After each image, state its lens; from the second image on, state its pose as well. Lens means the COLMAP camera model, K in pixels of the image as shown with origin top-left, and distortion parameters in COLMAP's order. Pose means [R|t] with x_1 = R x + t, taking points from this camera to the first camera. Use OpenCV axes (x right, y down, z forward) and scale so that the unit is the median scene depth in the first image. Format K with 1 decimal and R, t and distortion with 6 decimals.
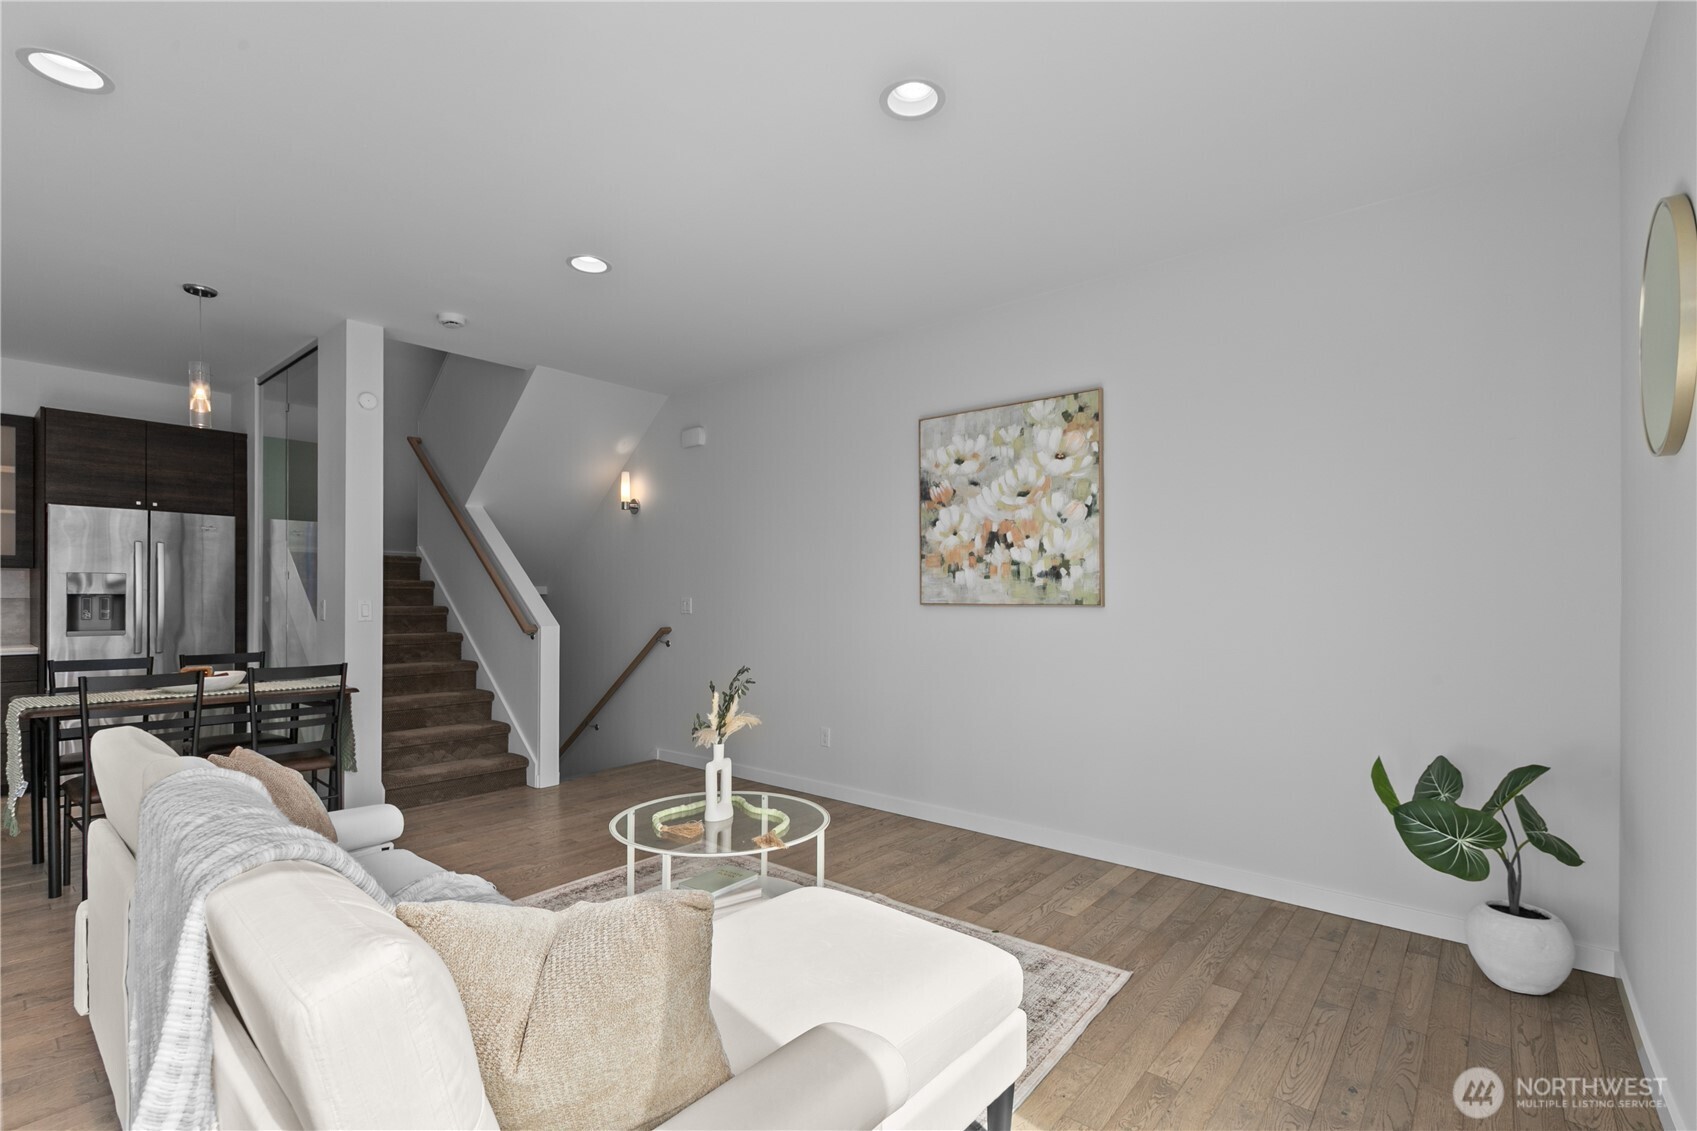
lens RADIAL K [[771.9, 0, 837.8], [0, 771.9, 602.9], [0, 0, 1]] dist [0.003224, -0.001050]
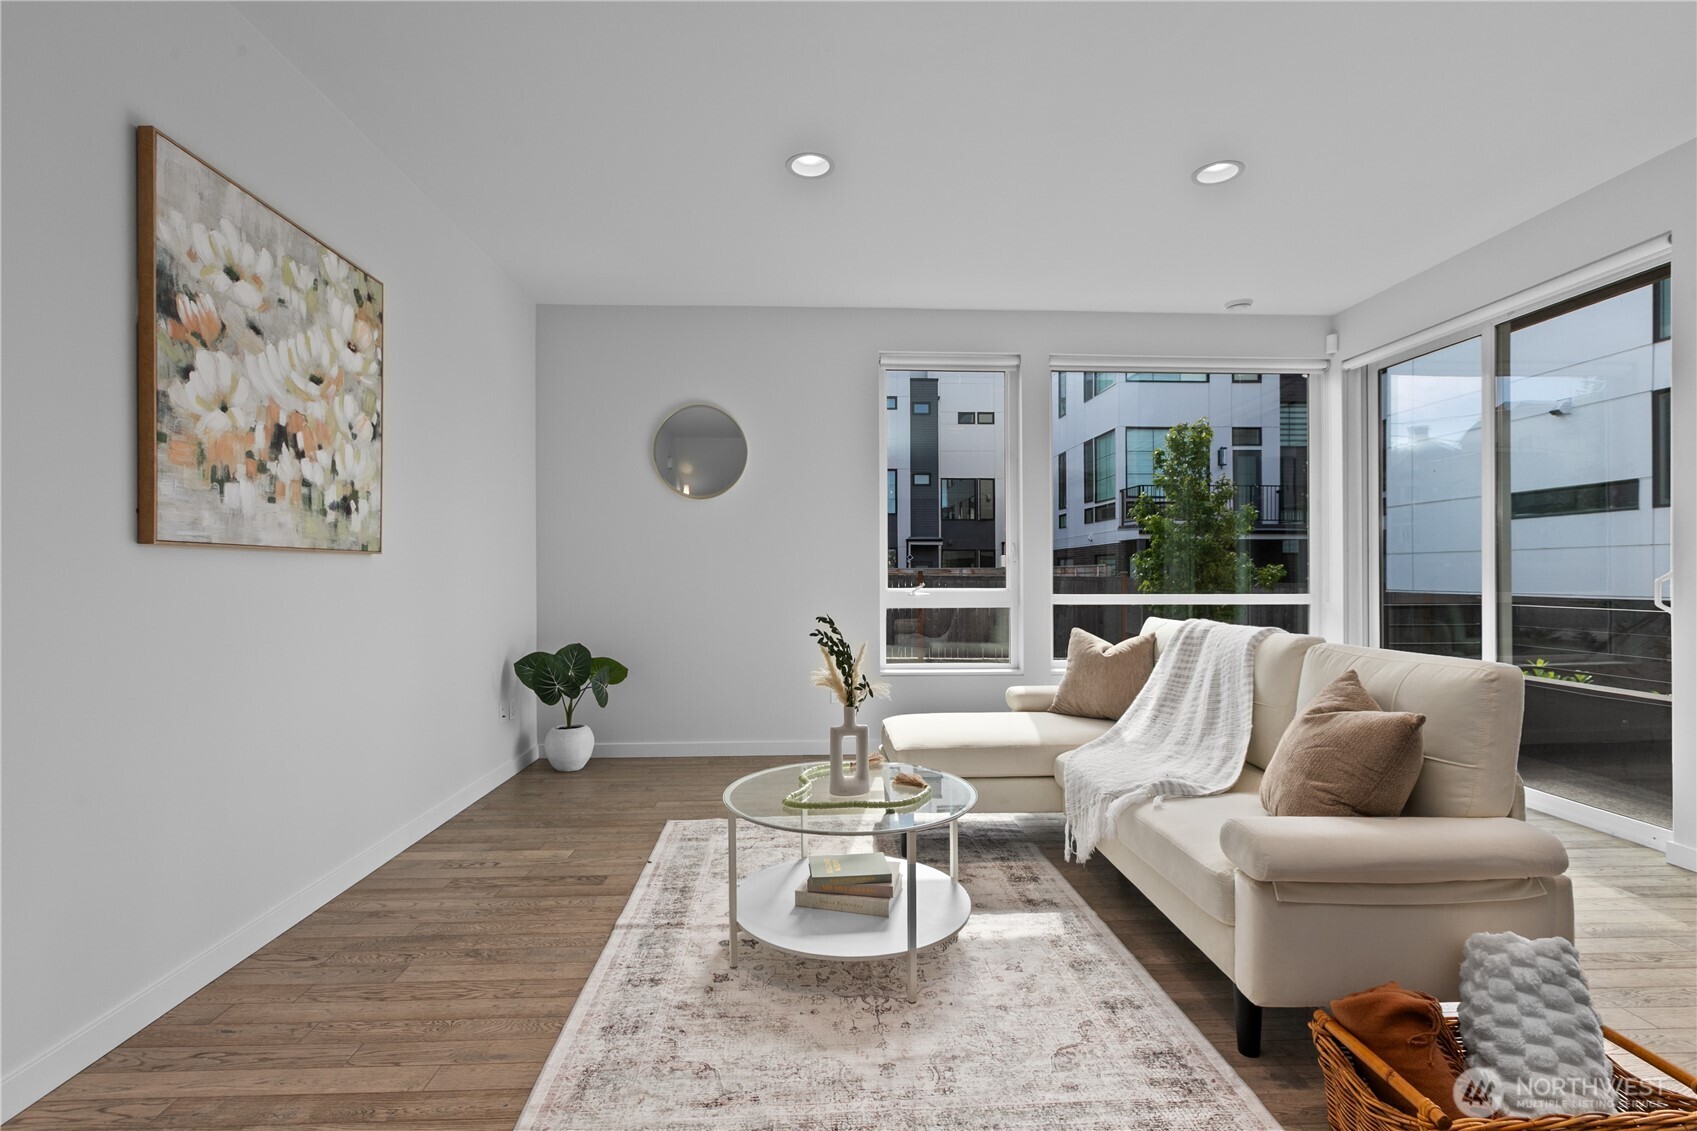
lens RADIAL K [[771.9, 0, 855.8], [0, 771.9, 574.9], [0, 0, 1]] dist [0.003224, -0.001050]
pose [[-0.695434, -0.005383, 0.718569, -0.545082], [0.002055, 0.999953, 0.009480, 0.018753], [-0.718587, 0.008069, -0.695391, 1.117507]]
